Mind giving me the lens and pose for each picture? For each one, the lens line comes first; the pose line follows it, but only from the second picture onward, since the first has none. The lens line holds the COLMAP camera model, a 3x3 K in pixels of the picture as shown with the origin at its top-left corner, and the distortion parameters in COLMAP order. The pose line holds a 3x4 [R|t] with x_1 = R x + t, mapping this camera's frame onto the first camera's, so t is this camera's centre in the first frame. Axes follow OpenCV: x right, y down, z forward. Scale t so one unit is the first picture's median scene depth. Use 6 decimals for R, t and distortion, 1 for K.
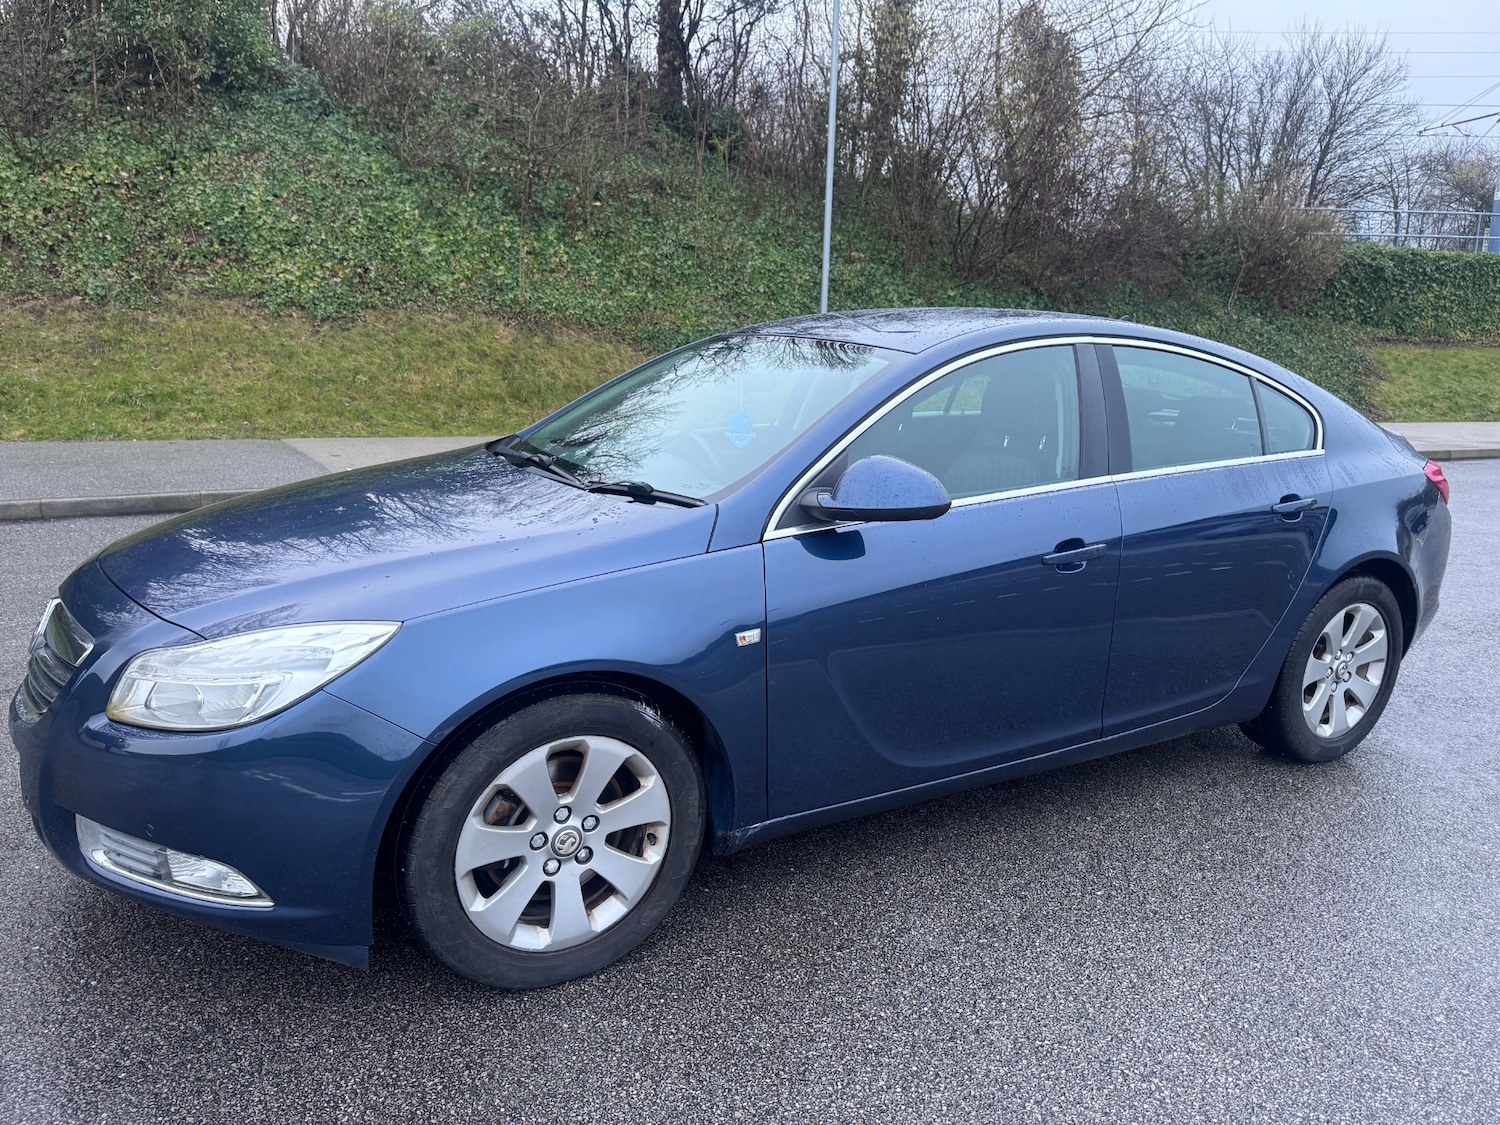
lens RADIAL K [[1047.7, 0, 747.3], [0, 1047.7, 560.2], [0, 0, 1]] dist [0.053924, -0.065795]
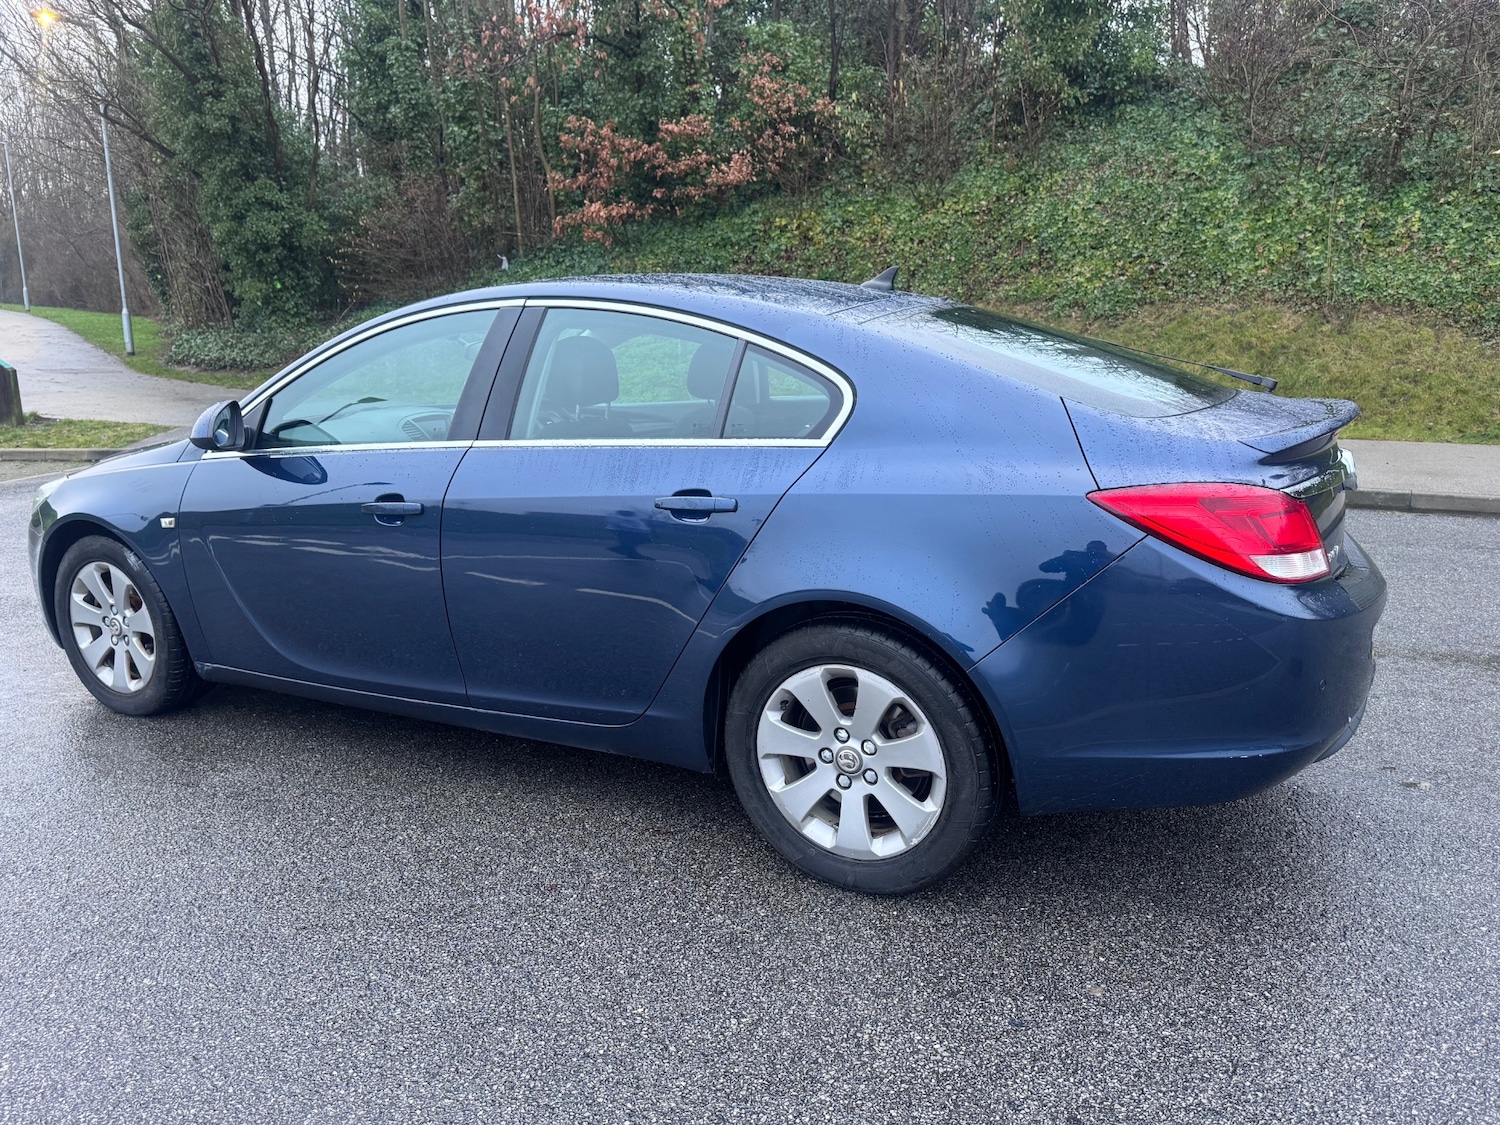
lens RADIAL K [[1047.7, 0, 754.2], [0, 1047.7, 572.7], [0, 0, 1]] dist [0.053924, -0.065795]
pose [[0.540911, 0.151941, -0.827242, 0.320898], [-0.147061, 0.985482, 0.084846, -0.019655], [0.828123, 0.075761, 0.555403, 0.165896]]
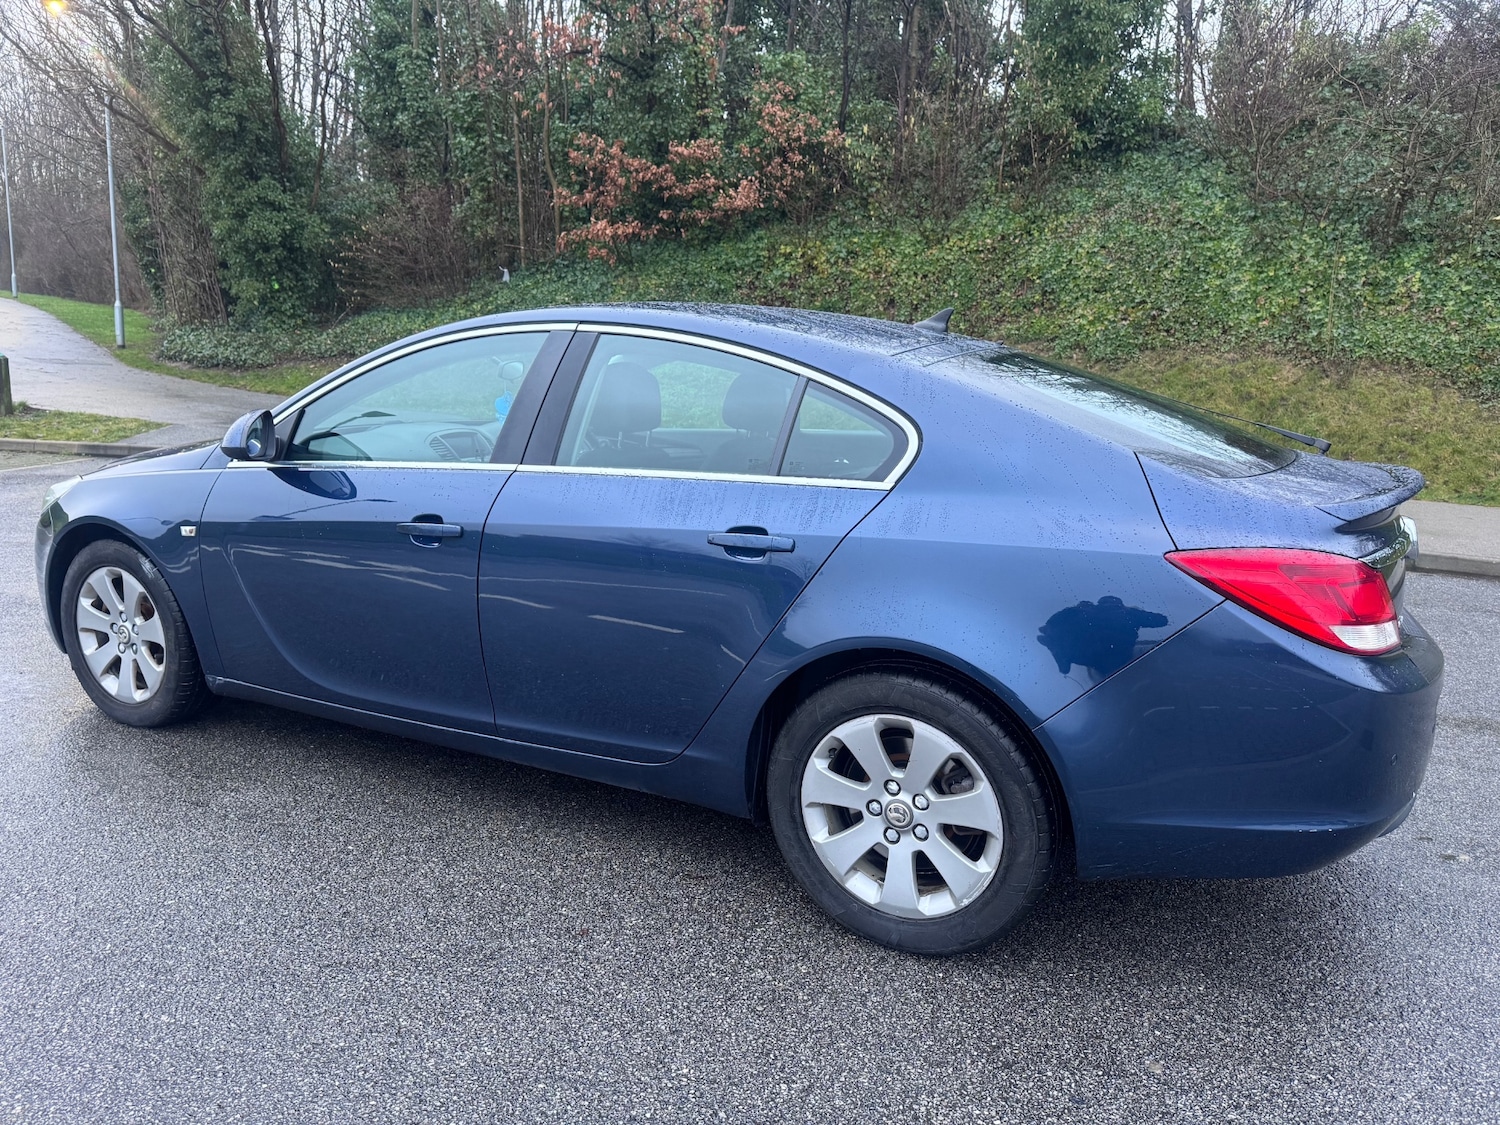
lens RADIAL K [[1047.7, 0, 751.9], [0, 1047.7, 574.8], [0, 0, 1]] dist [0.053924, -0.065795]
pose [[0.549582, 0.161720, -0.819638, 0.307737], [-0.193755, 0.979009, 0.063249, -0.020451], [0.812661, 0.124048, 0.569380, 0.156089]]
